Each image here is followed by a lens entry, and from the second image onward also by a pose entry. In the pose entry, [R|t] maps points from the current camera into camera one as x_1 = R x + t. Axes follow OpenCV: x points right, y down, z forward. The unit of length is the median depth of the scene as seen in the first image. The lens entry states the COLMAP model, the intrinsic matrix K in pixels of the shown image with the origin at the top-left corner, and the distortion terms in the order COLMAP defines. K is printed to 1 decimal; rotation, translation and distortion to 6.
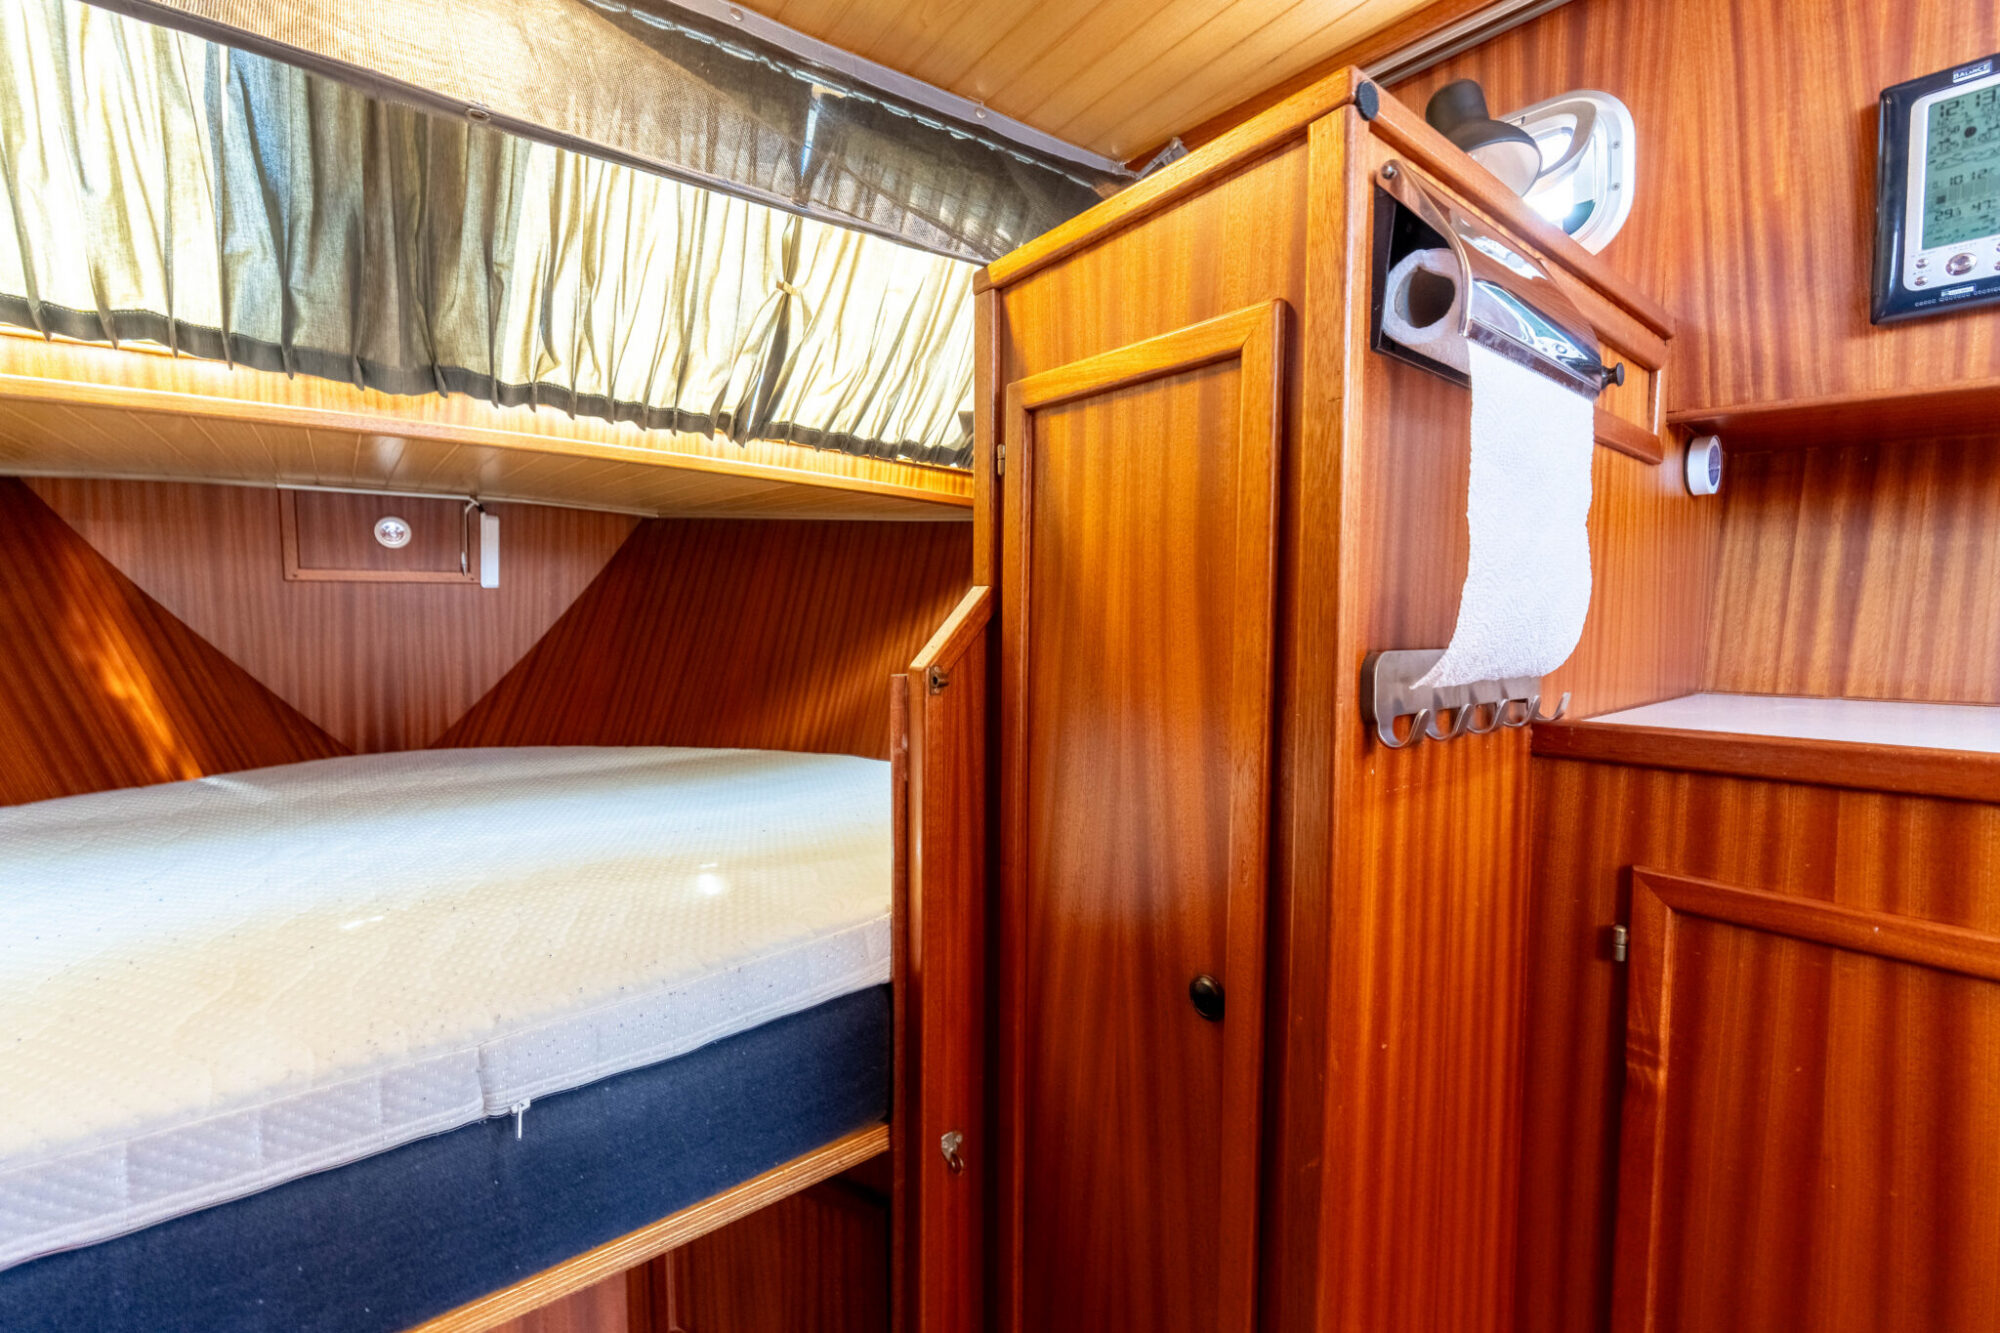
lens RADIAL K [[841.5, 0, 1000.6], [0, 841.5, 664.9], [0, 0, 1]] dist [-0.001212, -0.001419]
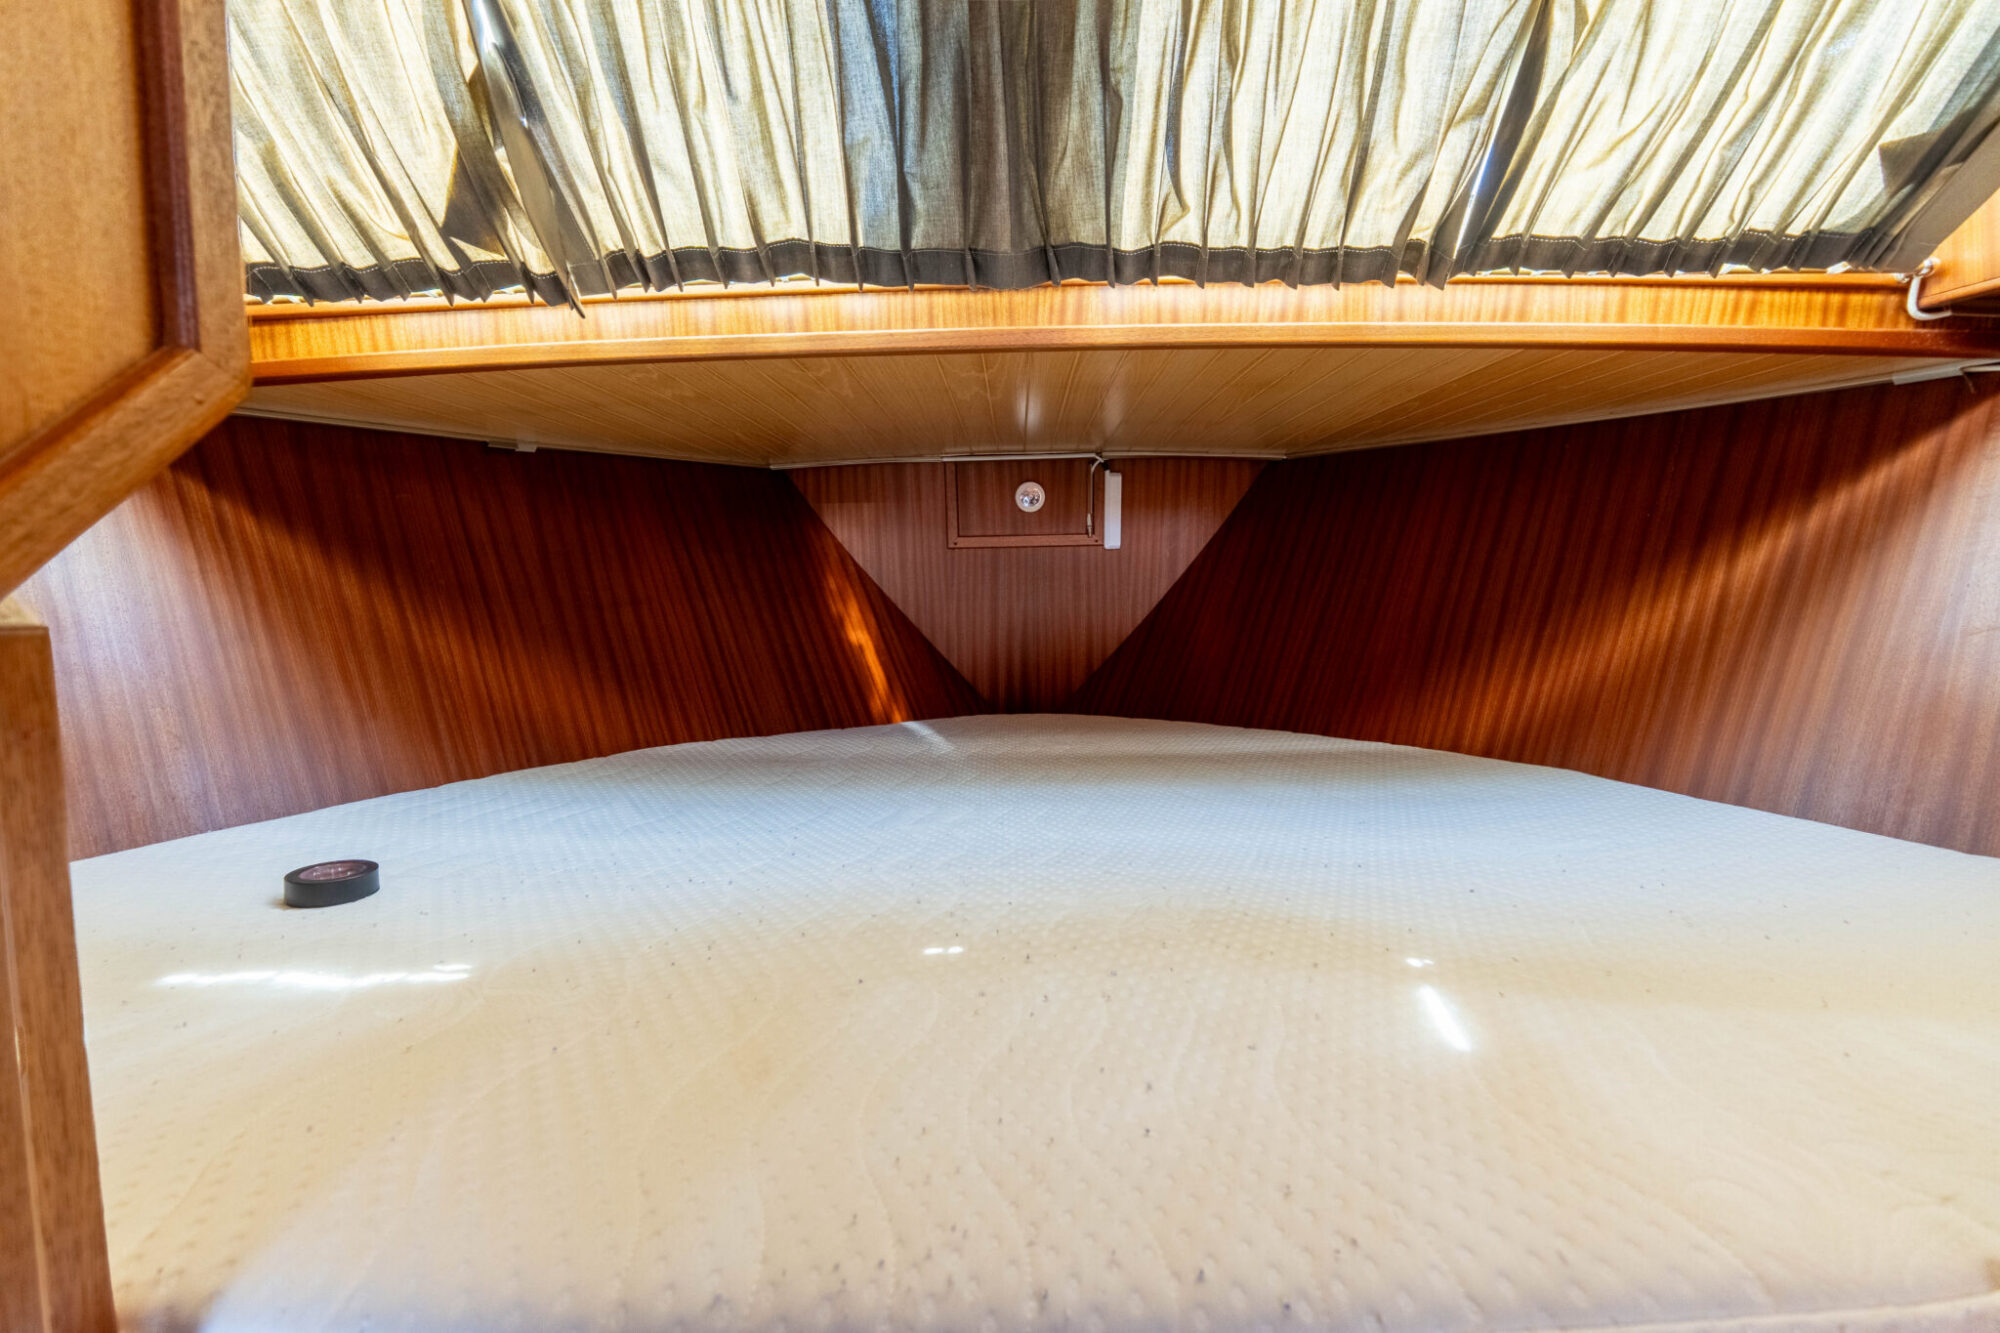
lens RADIAL K [[841.5, 0, 1000.6], [0, 841.5, 664.9], [0, 0, 1]] dist [-0.001212, -0.001419]
pose [[0.772708, 0.037434, -0.633657, -0.146103], [-0.021737, 0.999235, 0.032524, 0.017314], [0.634389, -0.011358, 0.772930, 0.277189]]
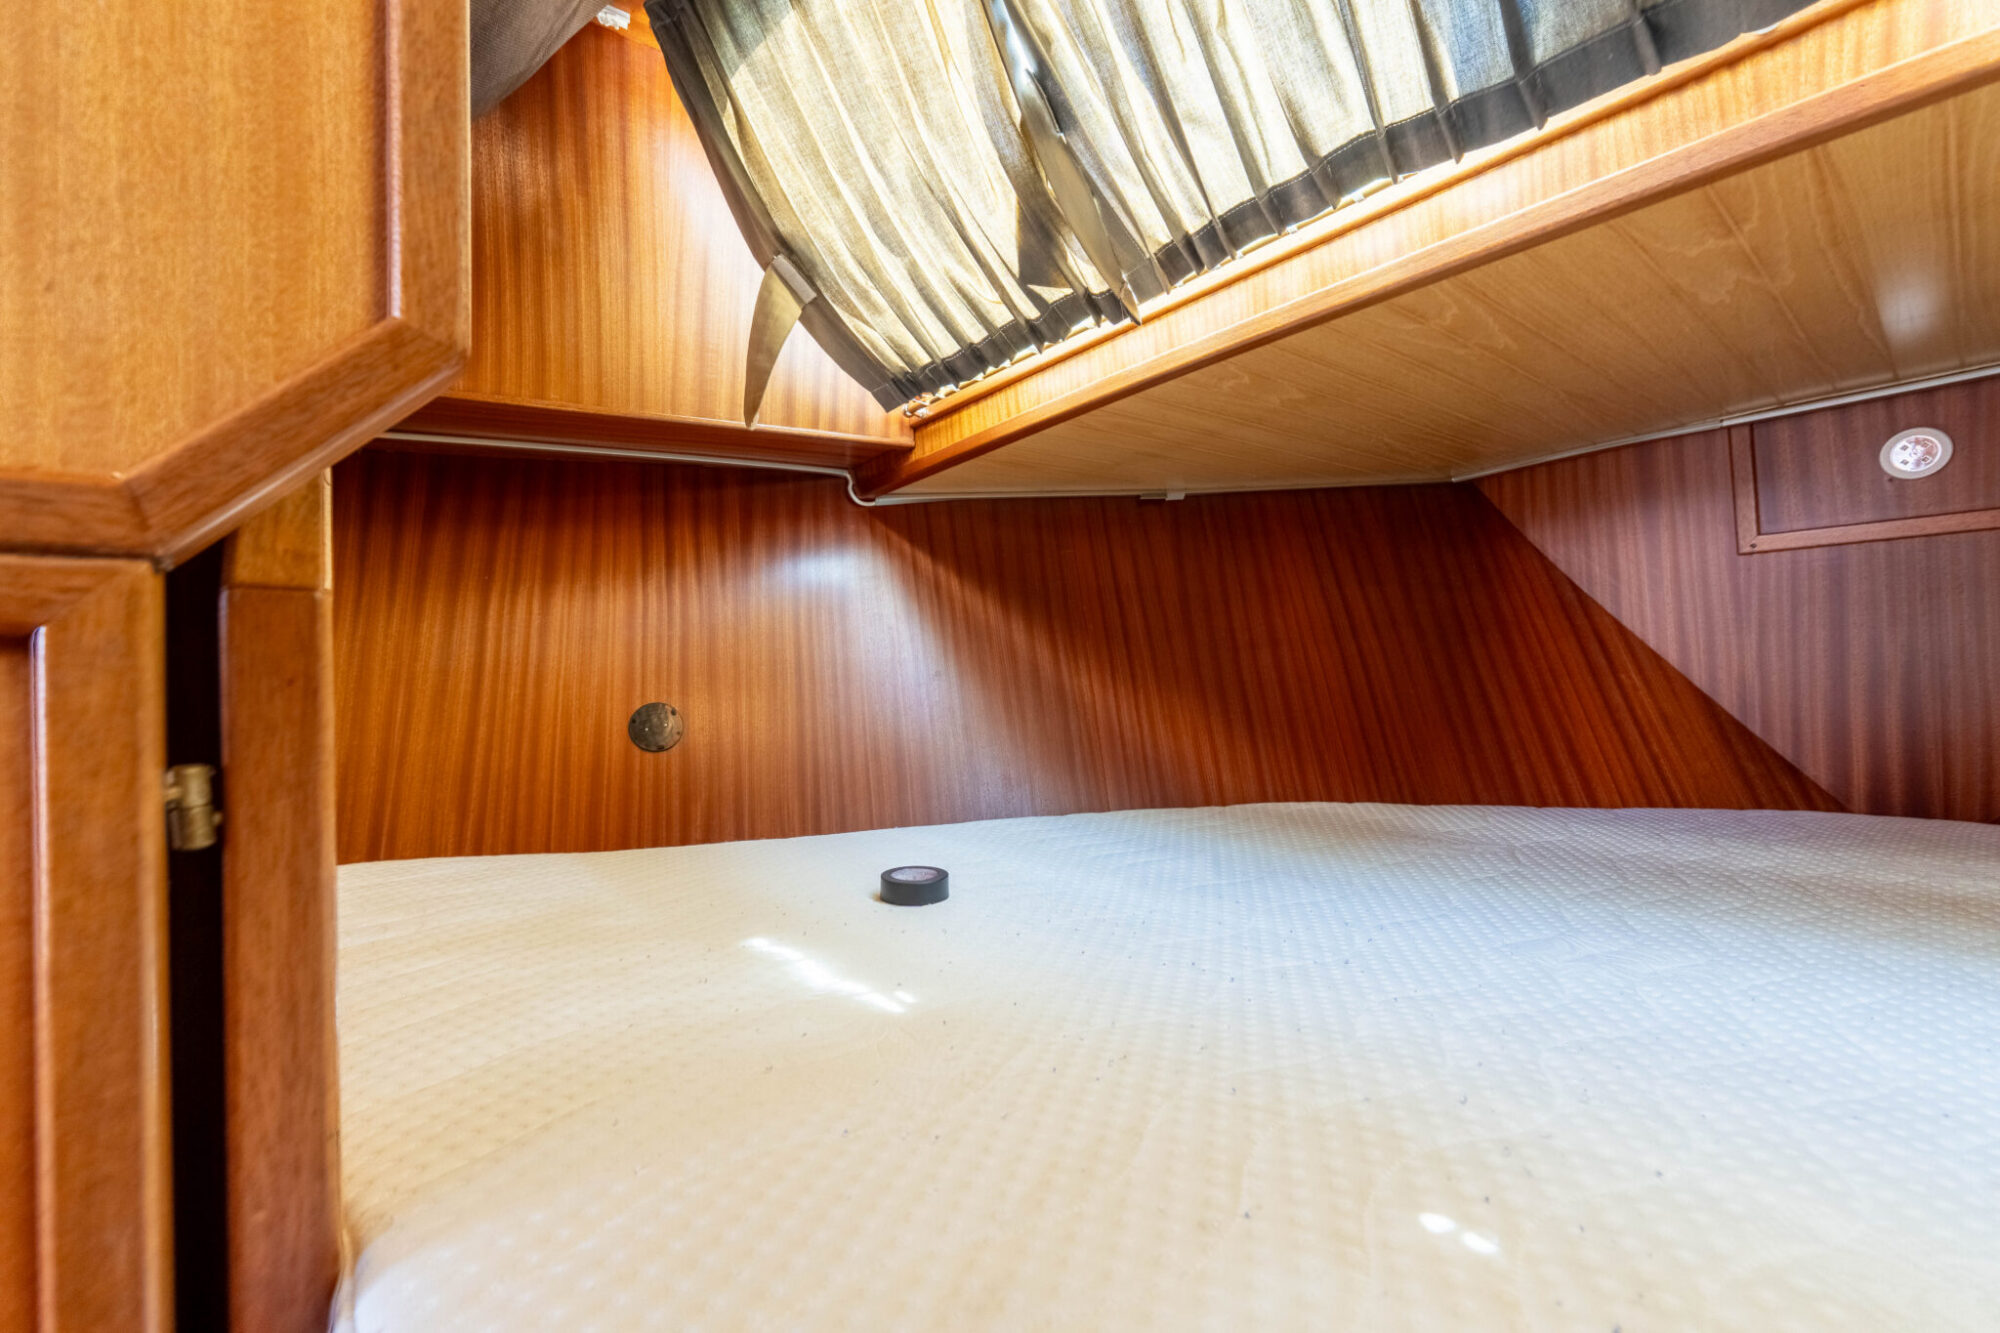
lens RADIAL K [[841.5, 0, 1000.6], [0, 841.5, 664.9], [0, 0, 1]] dist [-0.001212, -0.001419]
pose [[0.041808, -0.017919, -0.998965, -0.217098], [-0.031659, 0.999313, -0.019250, 0.039099], [0.998624, 0.032431, 0.041212, 0.464106]]
